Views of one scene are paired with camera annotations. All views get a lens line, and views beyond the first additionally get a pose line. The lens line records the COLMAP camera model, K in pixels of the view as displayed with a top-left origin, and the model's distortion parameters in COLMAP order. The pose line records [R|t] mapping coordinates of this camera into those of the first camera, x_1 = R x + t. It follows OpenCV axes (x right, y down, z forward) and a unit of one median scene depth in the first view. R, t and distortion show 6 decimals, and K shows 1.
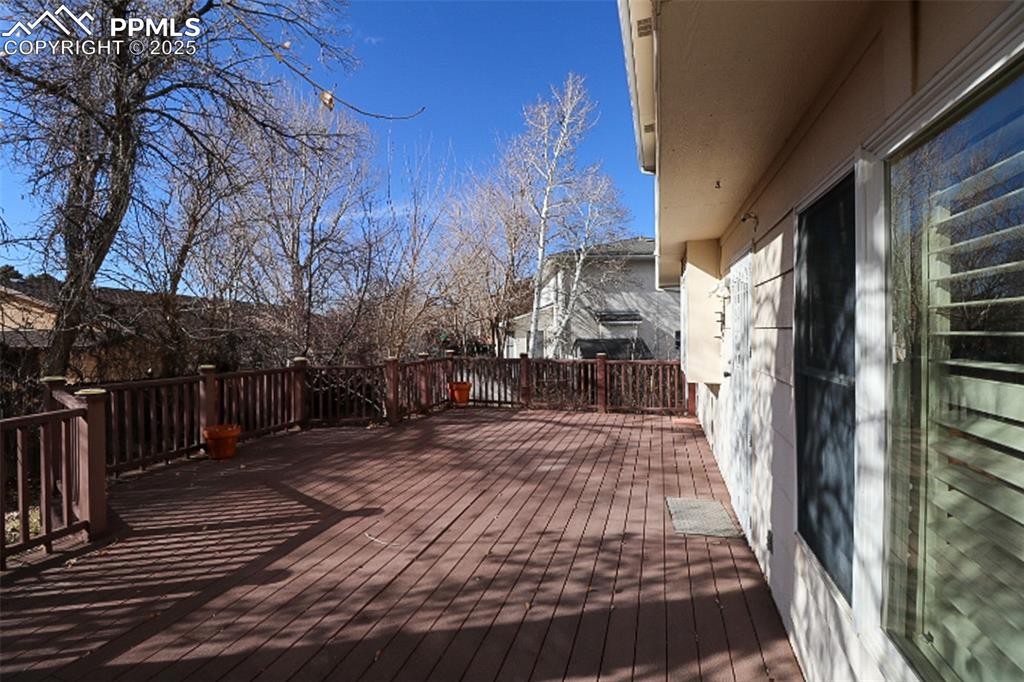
lens RADIAL K [[474.1, 0, 510.5], [0, 474.1, 335.4], [0, 0, 1]] dist [-0.004330, -0.009069]
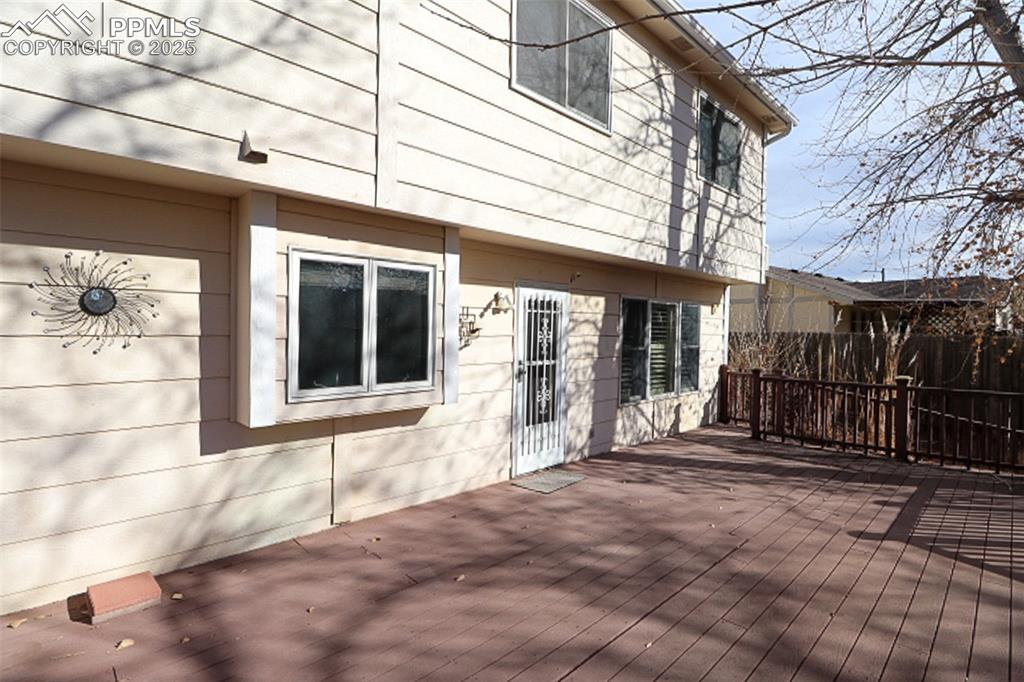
lens RADIAL K [[474.1, 0, 510.5], [0, 474.1, 335.4], [0, 0, 1]] dist [-0.004330, -0.009069]
pose [[-0.870192, -0.011058, 0.492588, -0.162773], [0.000503, 0.999728, 0.023330, -0.057613], [-0.492712, 0.020549, -0.869950, 2.502883]]
